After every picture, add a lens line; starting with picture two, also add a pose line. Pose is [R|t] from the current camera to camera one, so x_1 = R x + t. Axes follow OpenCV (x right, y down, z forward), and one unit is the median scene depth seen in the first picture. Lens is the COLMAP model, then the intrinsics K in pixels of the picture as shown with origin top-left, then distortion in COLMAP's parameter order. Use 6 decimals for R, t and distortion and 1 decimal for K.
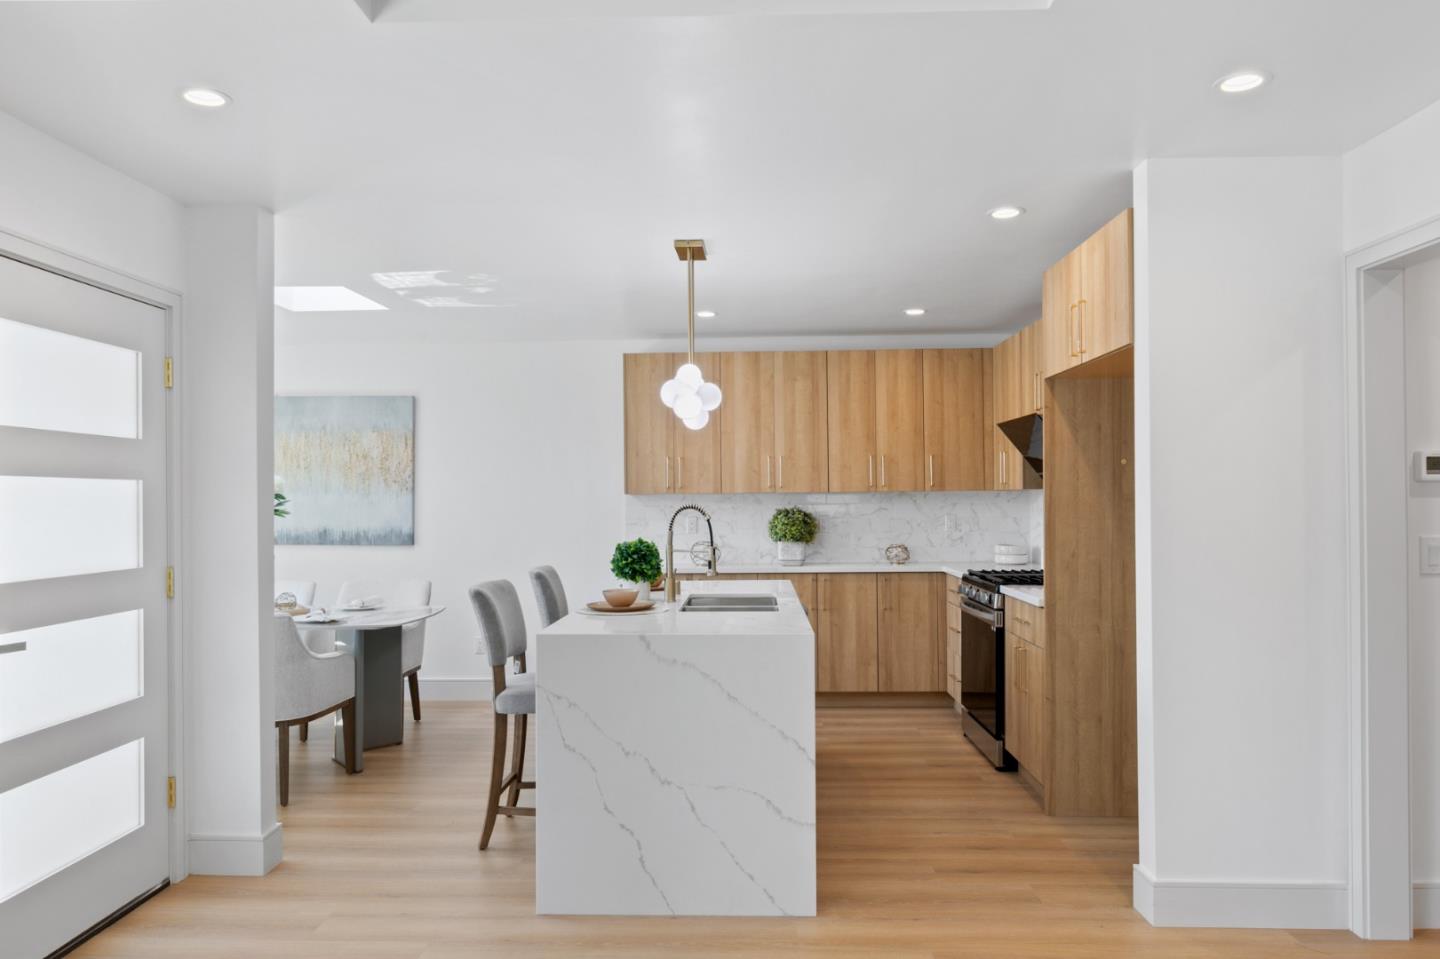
lens RADIAL K [[960.4, 0, 713.9], [0, 960.4, 488.1], [0, 0, 1]] dist [-0.006680, 0.002175]
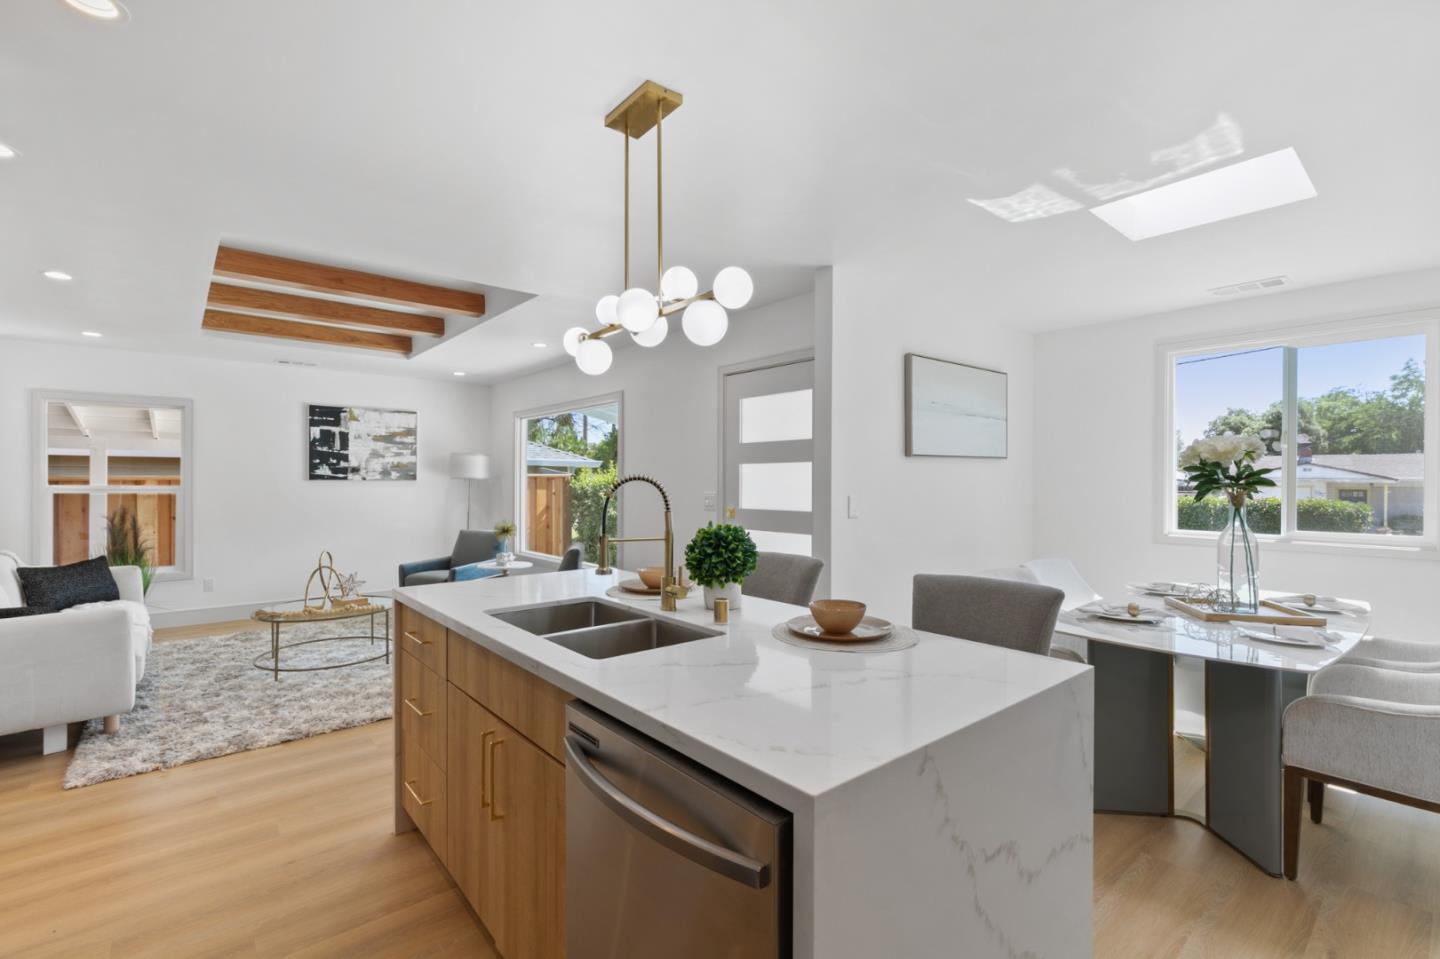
lens RADIAL K [[647.9, 0, 722.3], [0, 647.9, 480.7], [0, 0, 1]] dist [-0.001524, -0.000087]
pose [[-0.738355, 0.004544, -0.674397, 0.168958], [0.012445, 0.999899, -0.006888, 0.017199], [0.674297, -0.013478, -0.738337, 0.936201]]
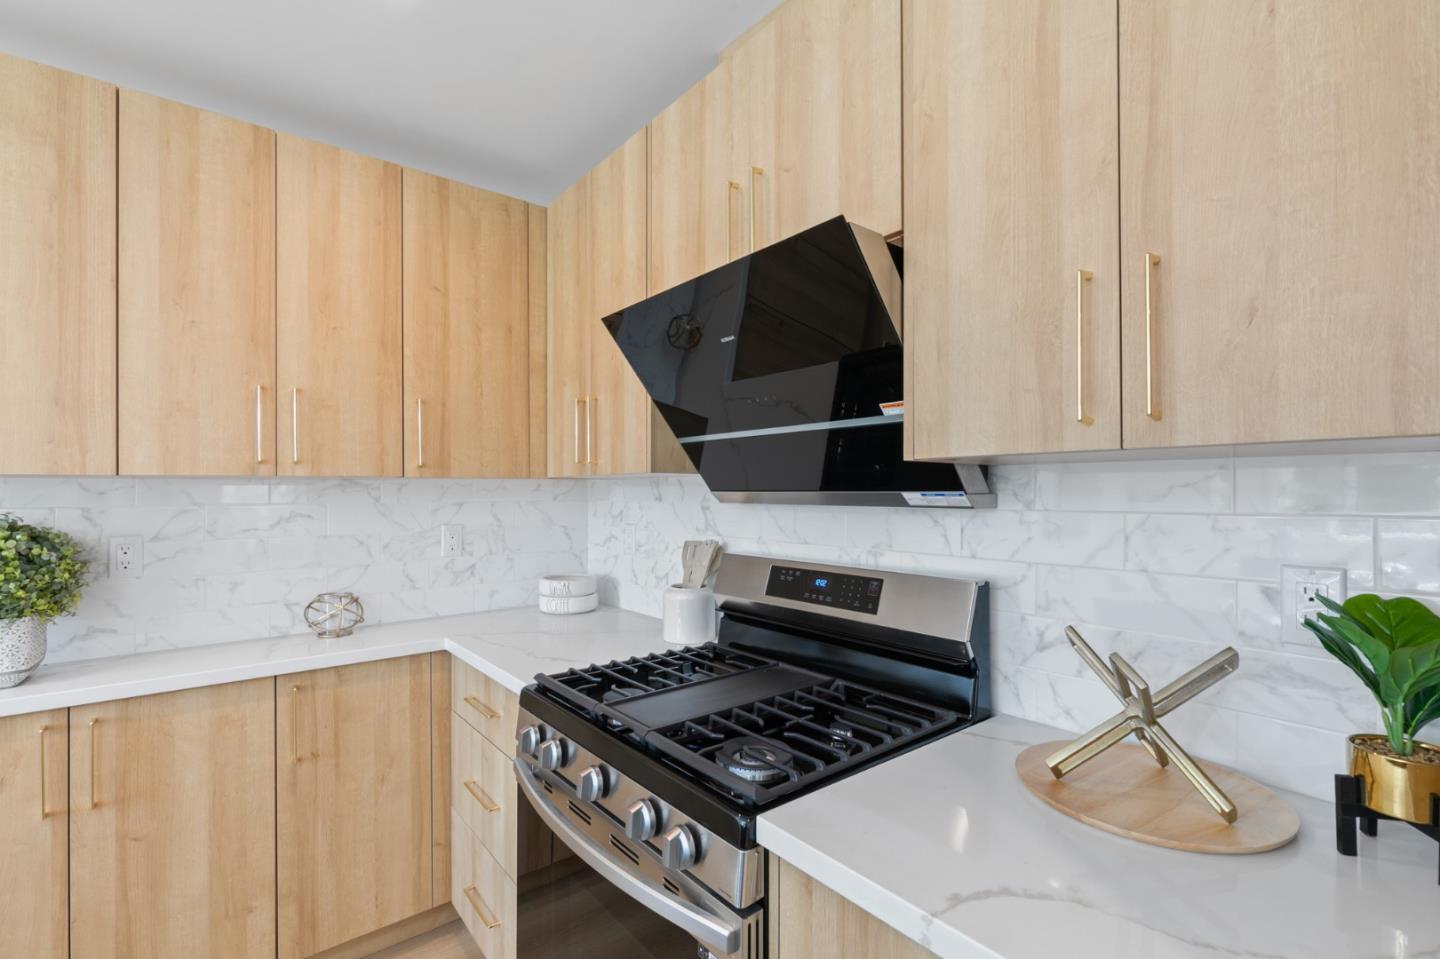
lens RADIAL K [[647.9, 0, 718.6], [0, 647.9, 486.1], [0, 0, 1]] dist [-0.001524, -0.000087]
pose [[0.755688, 0.008810, 0.654873, 0.131370], [-0.008917, 0.999955, -0.003162, 0.007175], [-0.654871, -0.003450, 0.755732, 0.670140]]
